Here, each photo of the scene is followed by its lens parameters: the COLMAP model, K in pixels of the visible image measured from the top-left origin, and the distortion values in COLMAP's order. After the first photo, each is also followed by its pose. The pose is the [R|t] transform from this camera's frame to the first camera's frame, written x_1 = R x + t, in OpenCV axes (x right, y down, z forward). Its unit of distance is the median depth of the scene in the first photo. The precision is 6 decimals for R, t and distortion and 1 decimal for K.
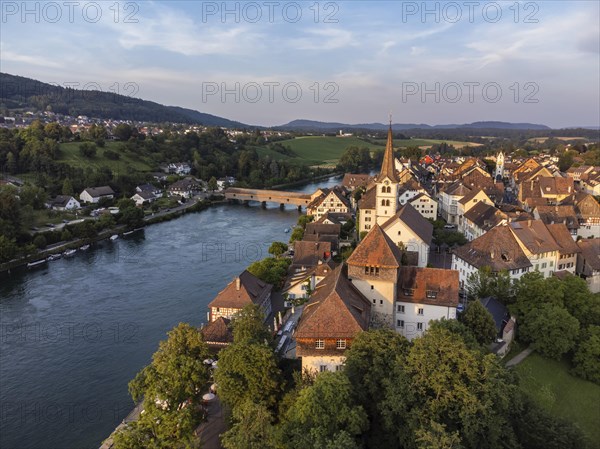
lens RADIAL K [[436.8, 0, 300.0], [0, 436.8, 224.5], [0, 0, 1]] dist [0.009992, 0.008915]
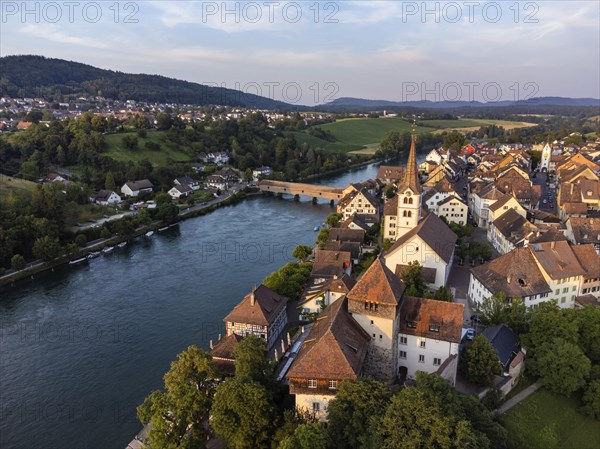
lens RADIAL K [[437.5, 0, 300.0], [0, 437.5, 224.5], [0, 0, 1]] dist [0.007870, 0.003679]
pose [[0.995187, 0.015337, -0.096783, 0.034301], [-0.010891, 0.998868, 0.046302, -0.046172], [0.097384, -0.045025, 0.994228, -0.005248]]
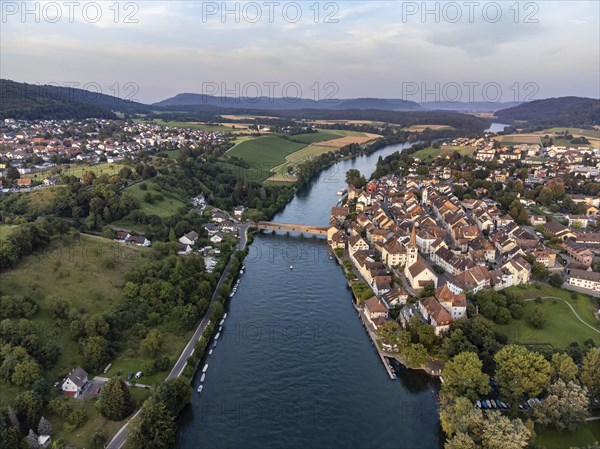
lens RADIAL K [[427.4, 0, 303.3], [0, 427.4, 215.6], [0, 0, 1]] dist [0.000299, -0.045359]
pose [[0.968487, -0.053883, 0.243166, -0.587583], [0.044121, 0.997993, 0.045417, -0.259525], [-0.245125, -0.033257, 0.968921, -0.665866]]
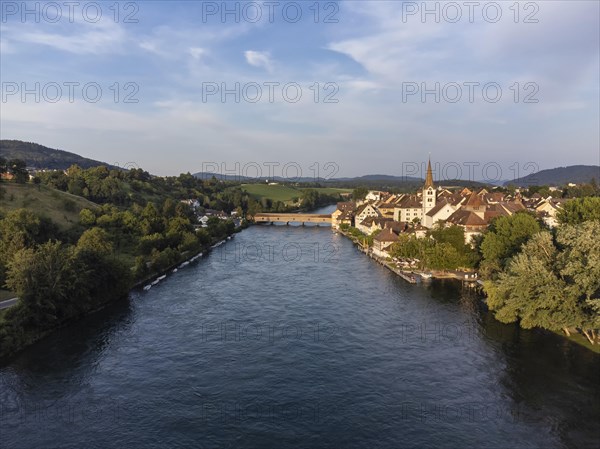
lens RADIAL K [[427.4, 0, 303.3], [0, 427.4, 215.6], [0, 0, 1]] dist [0.000299, -0.045359]
pose [[0.974629, -0.018245, 0.223082, -0.502823], [0.048010, 0.990516, -0.128739, 0.153199], [-0.218617, 0.136183, 0.966261, -0.439108]]
